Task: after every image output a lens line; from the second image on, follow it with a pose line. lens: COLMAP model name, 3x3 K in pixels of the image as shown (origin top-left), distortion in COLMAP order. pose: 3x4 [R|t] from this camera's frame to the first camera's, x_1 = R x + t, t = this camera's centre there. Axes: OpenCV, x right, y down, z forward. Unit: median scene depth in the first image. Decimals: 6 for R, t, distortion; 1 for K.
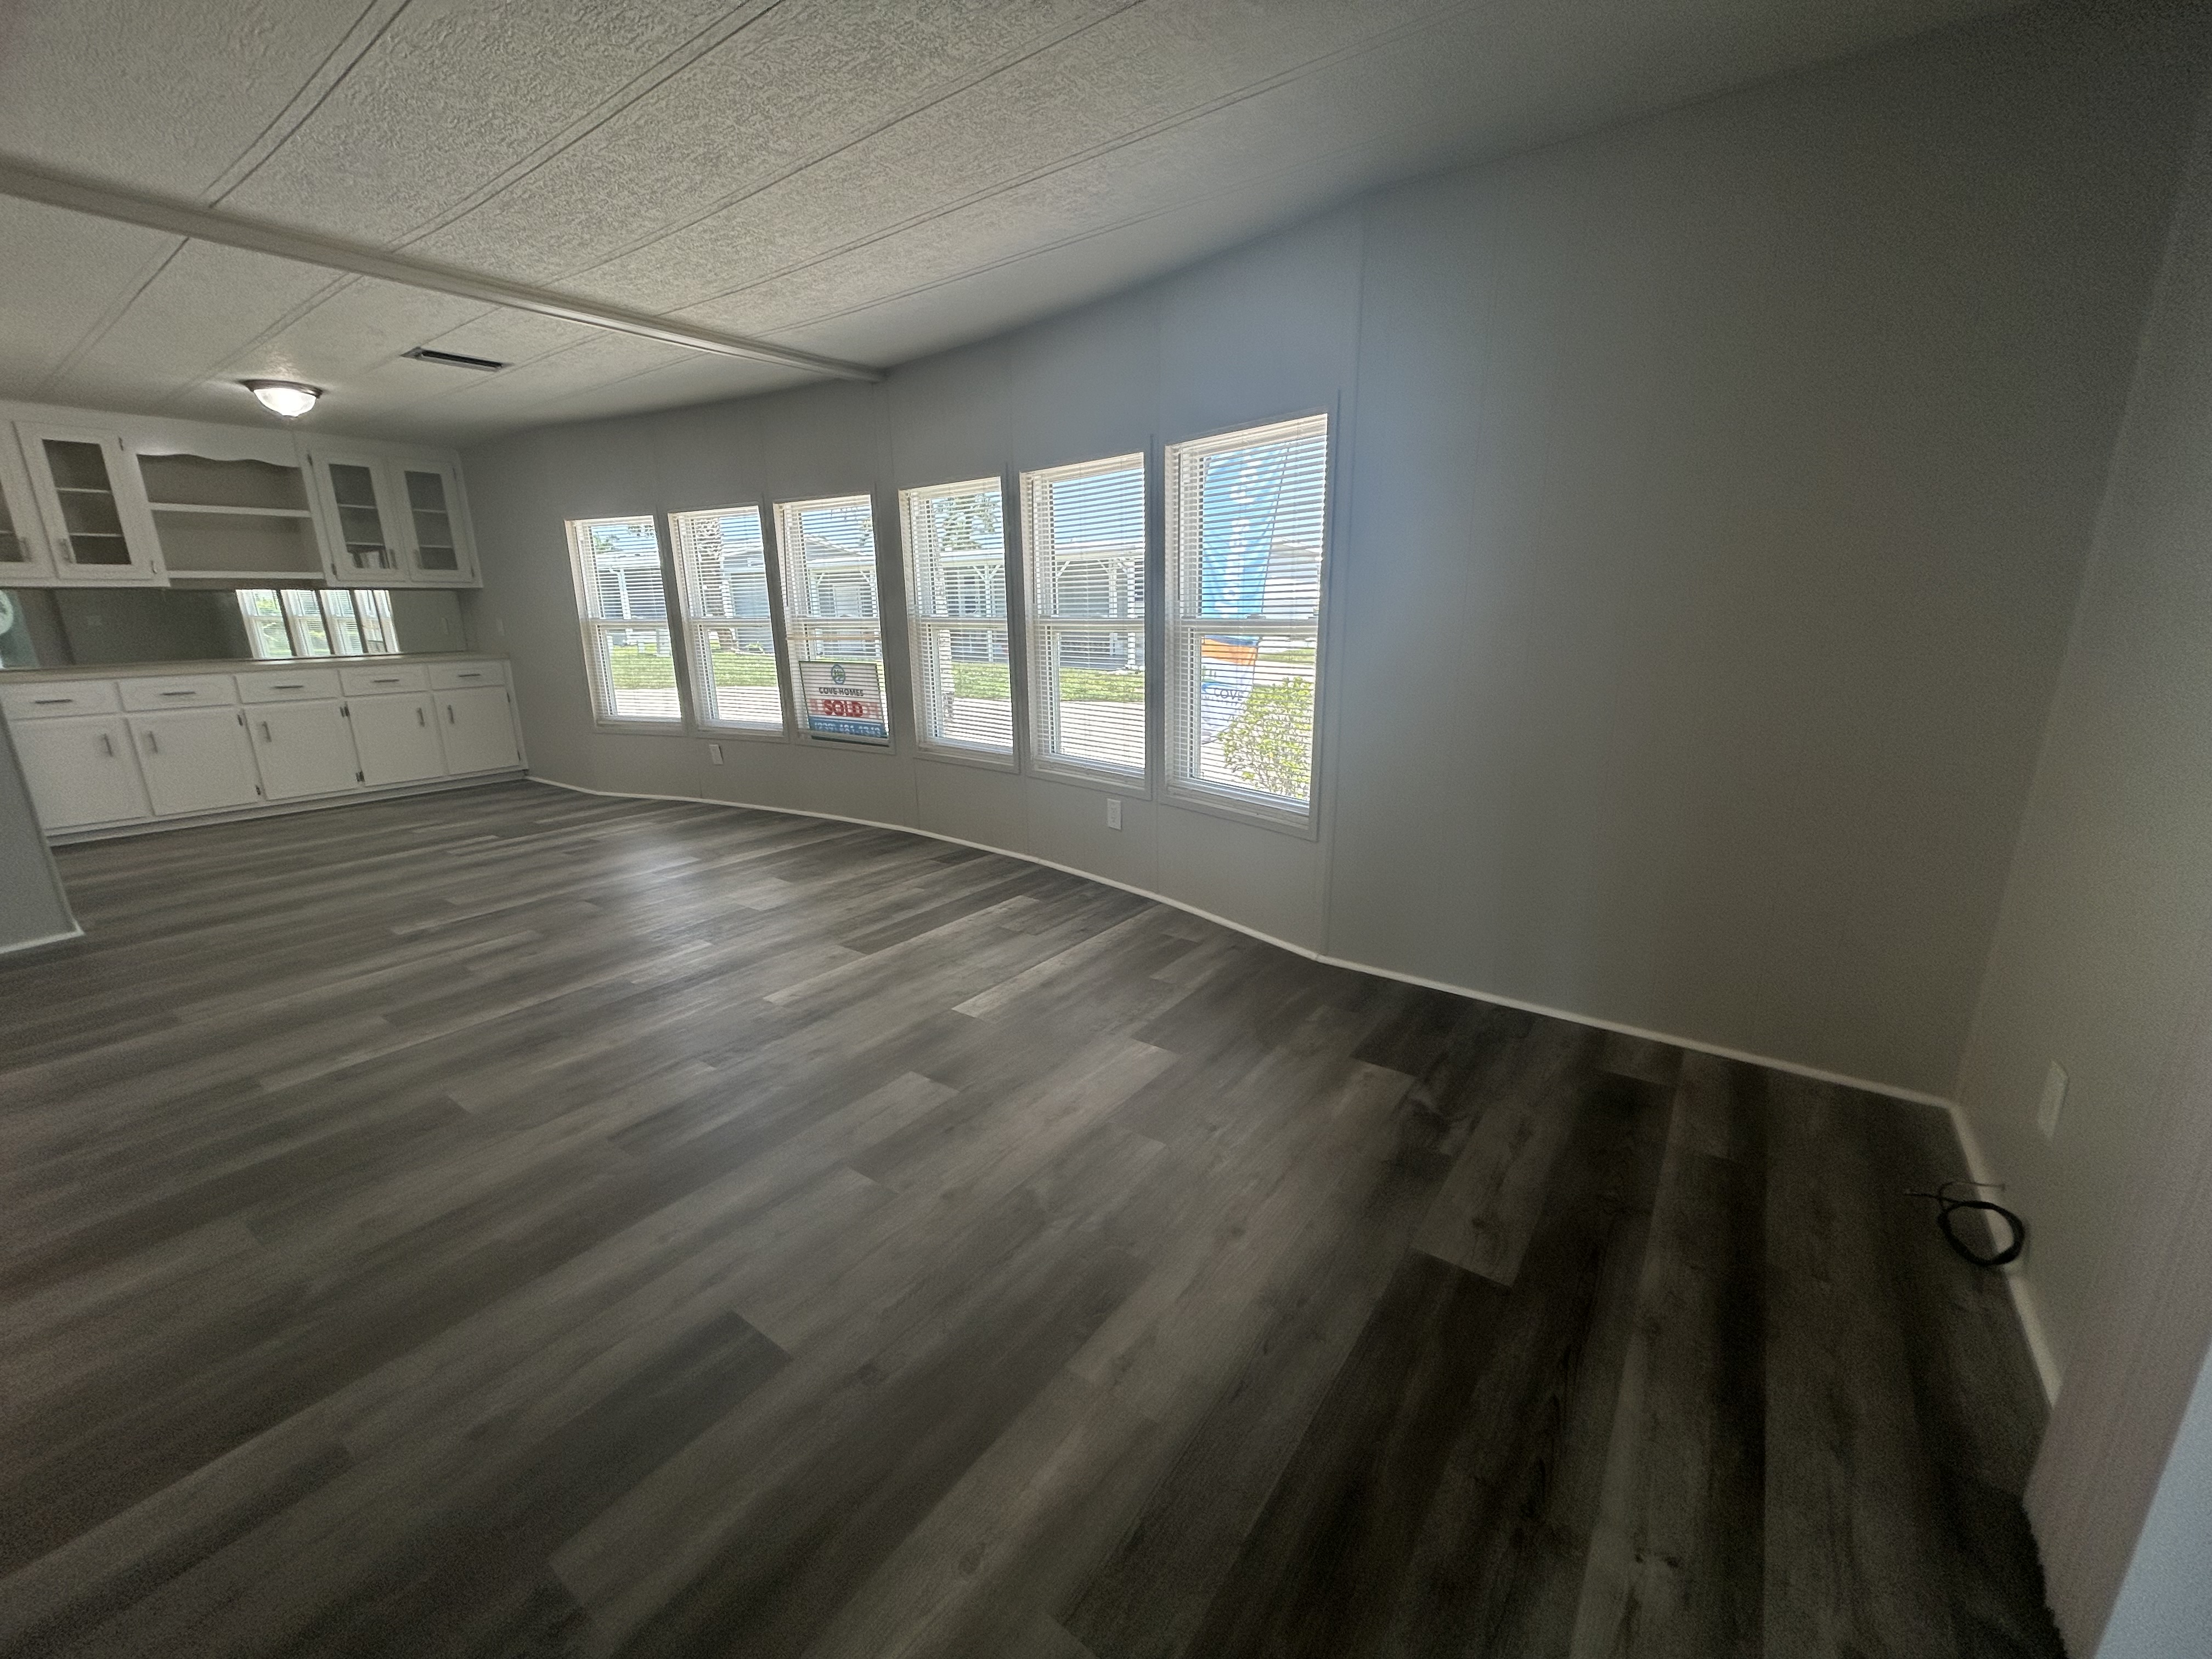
lens RADIAL K [[892.1, 0, 1100.7], [0, 892.1, 826.2], [0, 0, 1]] dist [0.002058, -0.000463]
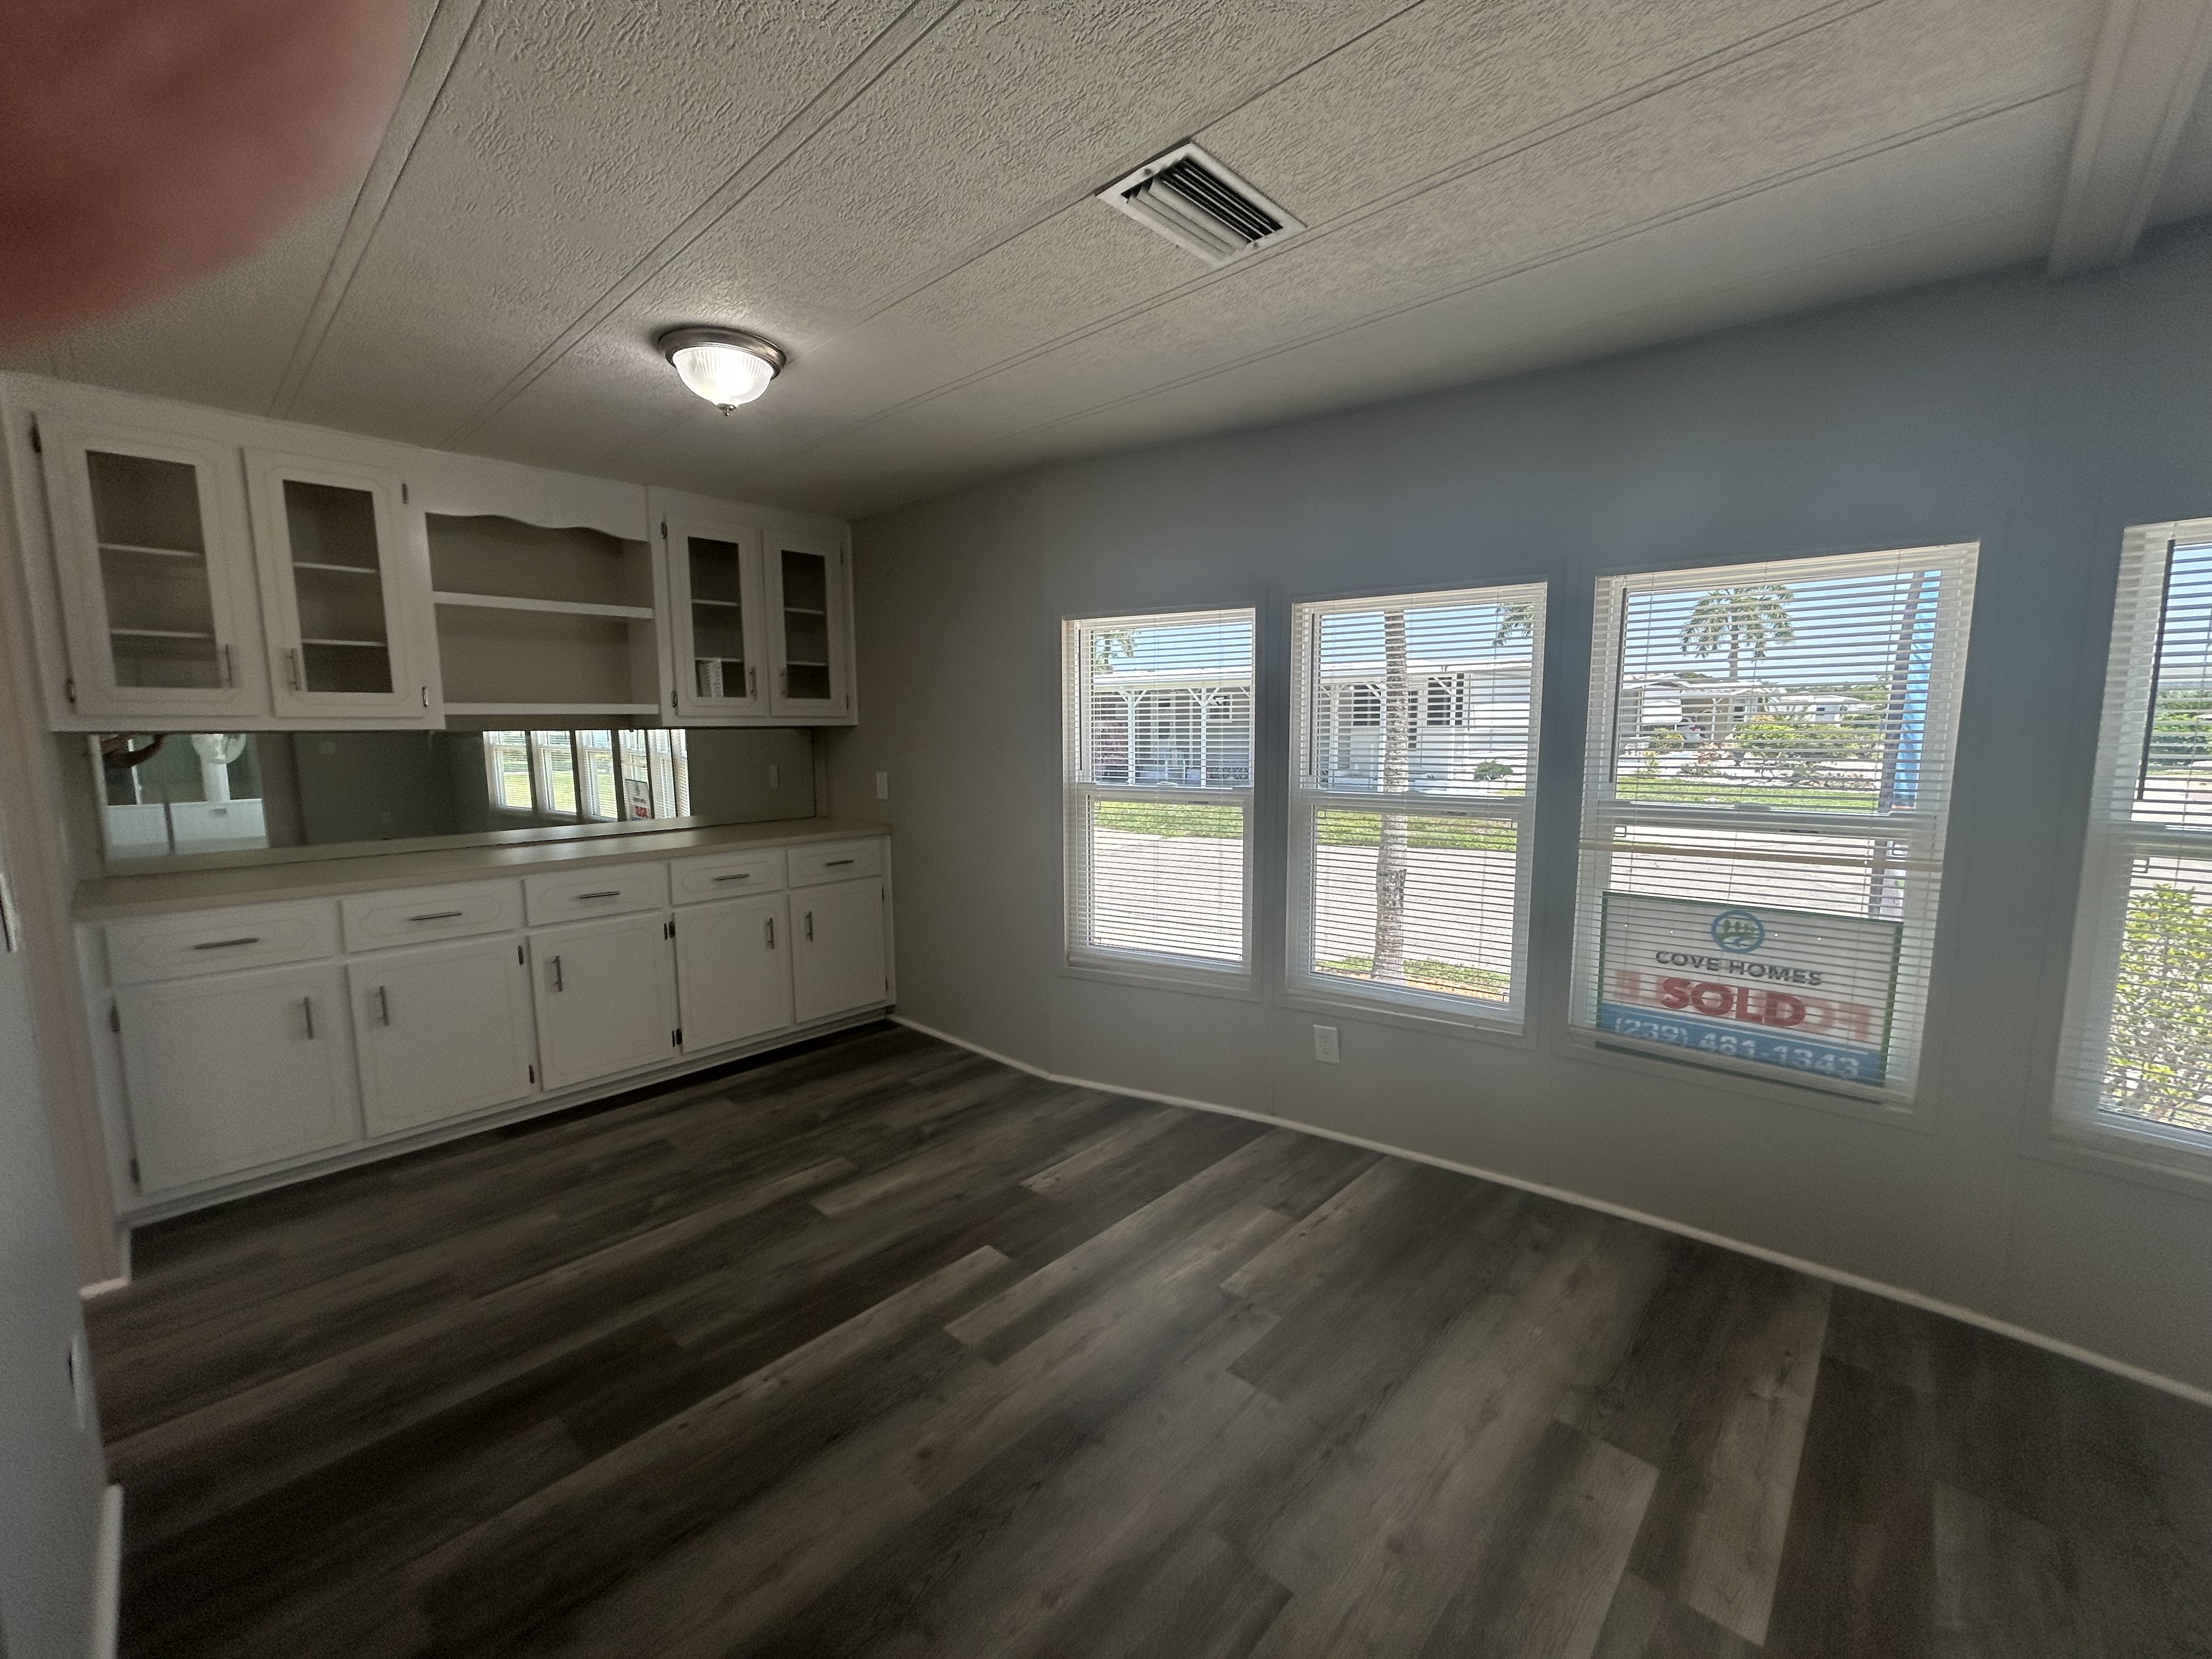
lens RADIAL K [[887.4, 0, 1106.0], [0, 887.4, 829.5], [0, 0, 1]] dist [-0.008316, 0.000004]
pose [[0.993154, 0.023364, -0.114454, -0.633531], [-0.037501, 0.991703, -0.122963, -0.172607], [0.110631, 0.126413, 0.985789, 0.567645]]
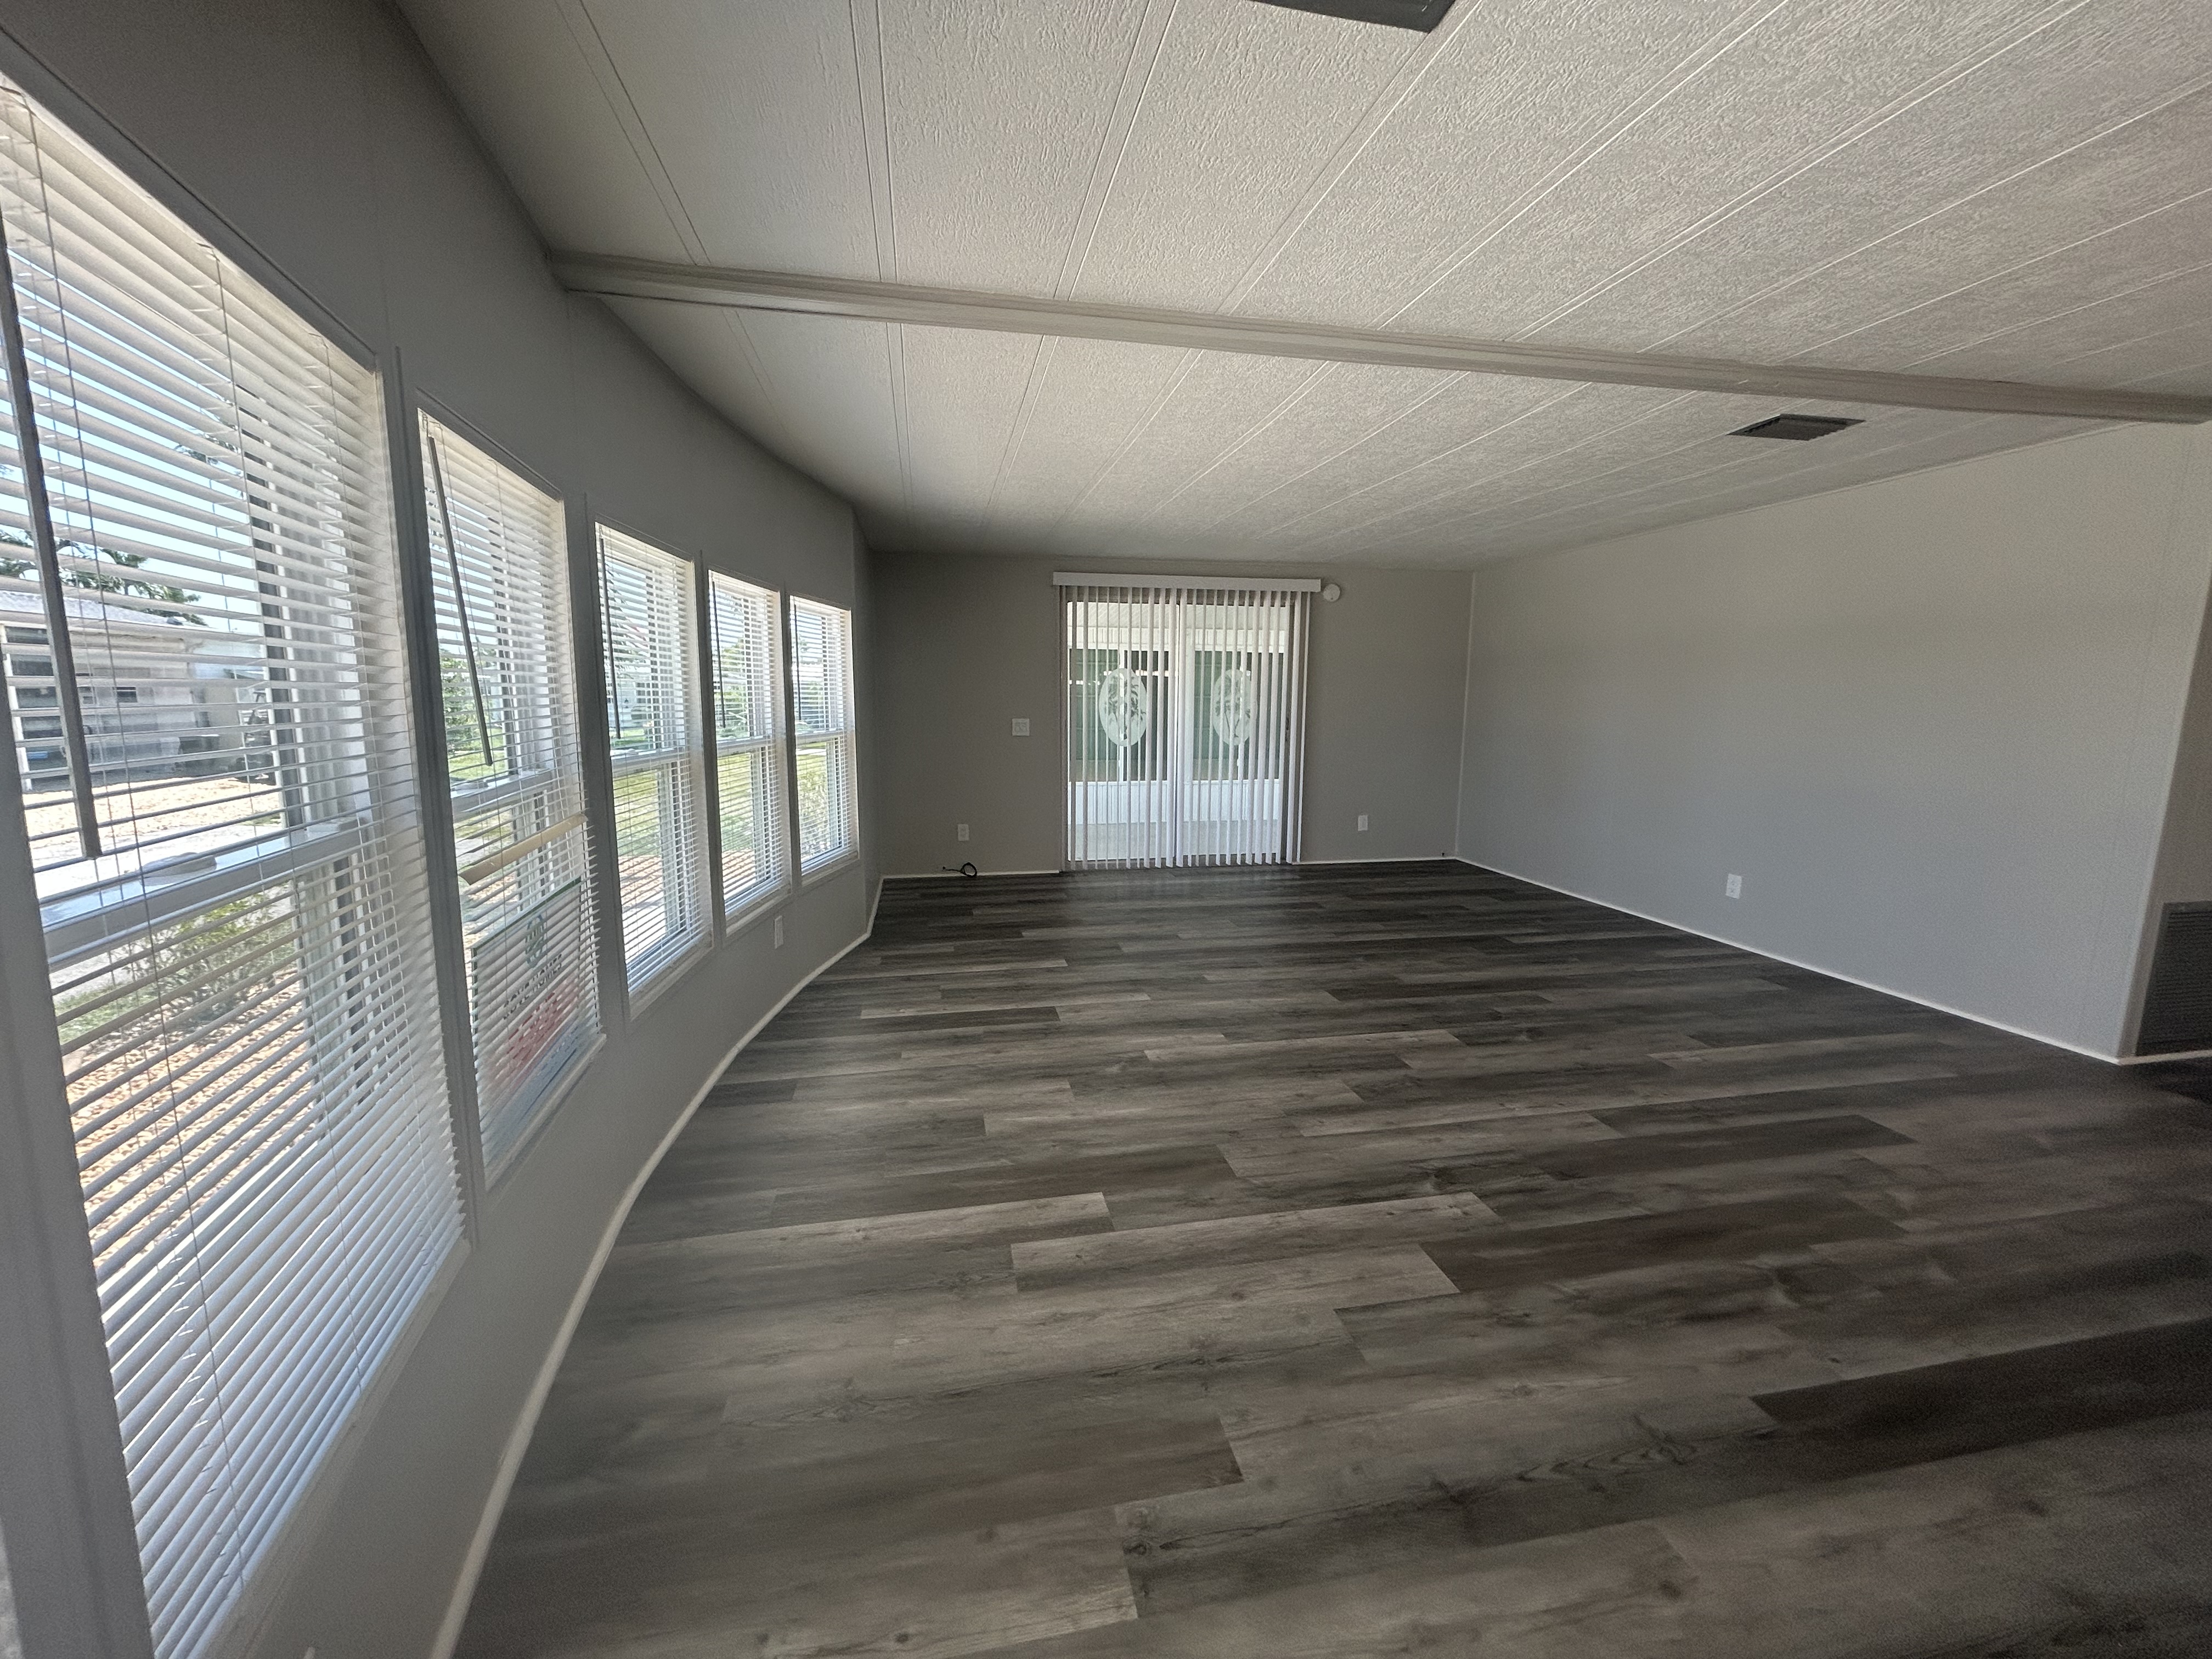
lens RADIAL K [[903.1, 0, 1113.8], [0, 903.1, 825.8], [0, 0, 1]] dist [0.000431, -0.000103]
pose [[-0.742680, -0.084395, 0.664307, -0.789146], [0.169878, 0.935830, 0.308809, -0.317741], [-0.647741, 0.342197, -0.680686, 1.205099]]
